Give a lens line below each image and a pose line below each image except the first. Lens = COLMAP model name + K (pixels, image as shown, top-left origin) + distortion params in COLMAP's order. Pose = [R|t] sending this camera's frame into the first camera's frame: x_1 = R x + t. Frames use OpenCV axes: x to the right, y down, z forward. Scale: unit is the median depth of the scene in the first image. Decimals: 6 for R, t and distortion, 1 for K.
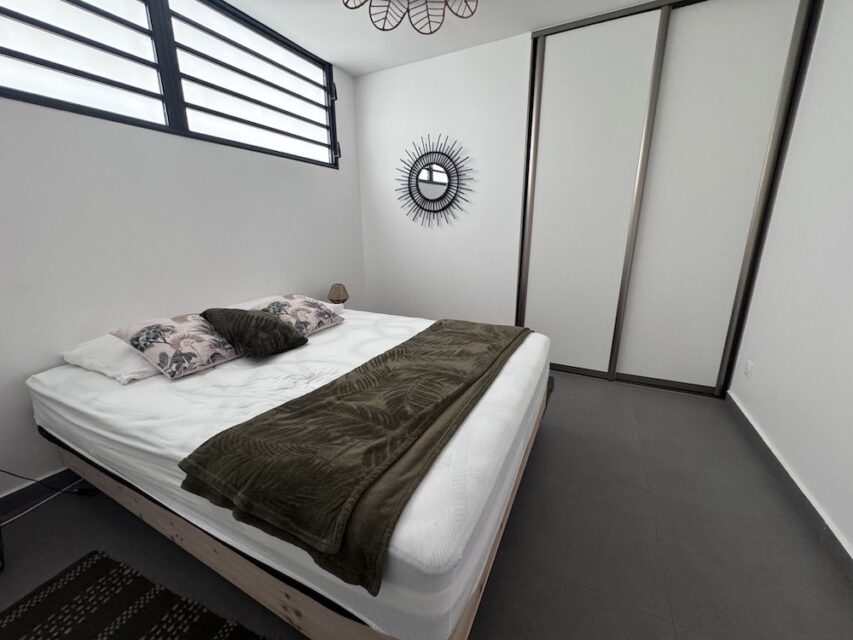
lens RADIAL K [[341.6, 0, 426.5], [0, 341.6, 320.0], [0, 0, 1]] dist [0.000452, -0.000277]
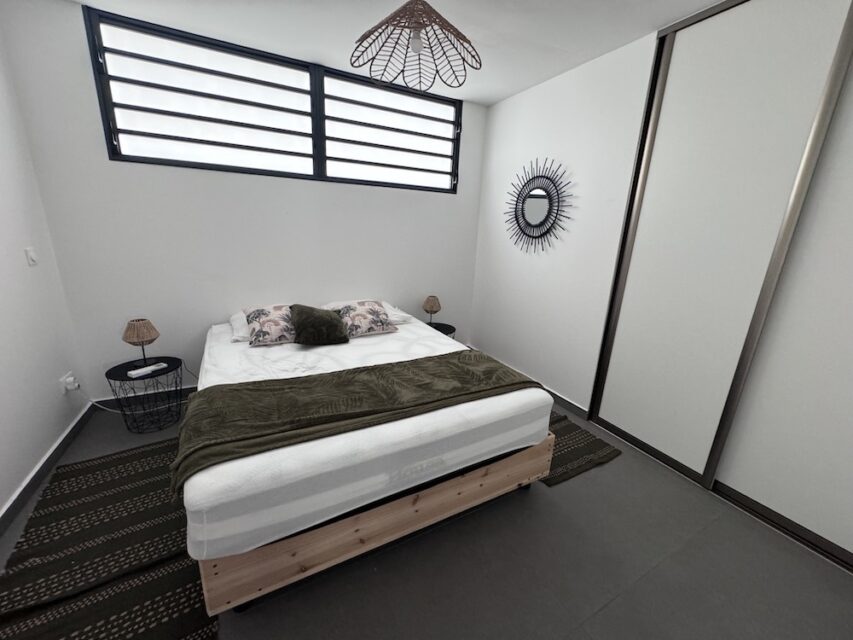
lens RADIAL K [[341.6, 0, 427.6], [0, 341.6, 320.4], [0, 0, 1]] dist [0.000452, -0.000277]
pose [[0.817651, 0.194761, -0.541771, 0.521787], [-0.194685, 0.979140, 0.058167, -0.132506], [0.541798, 0.057914, 0.838511, 0.075366]]
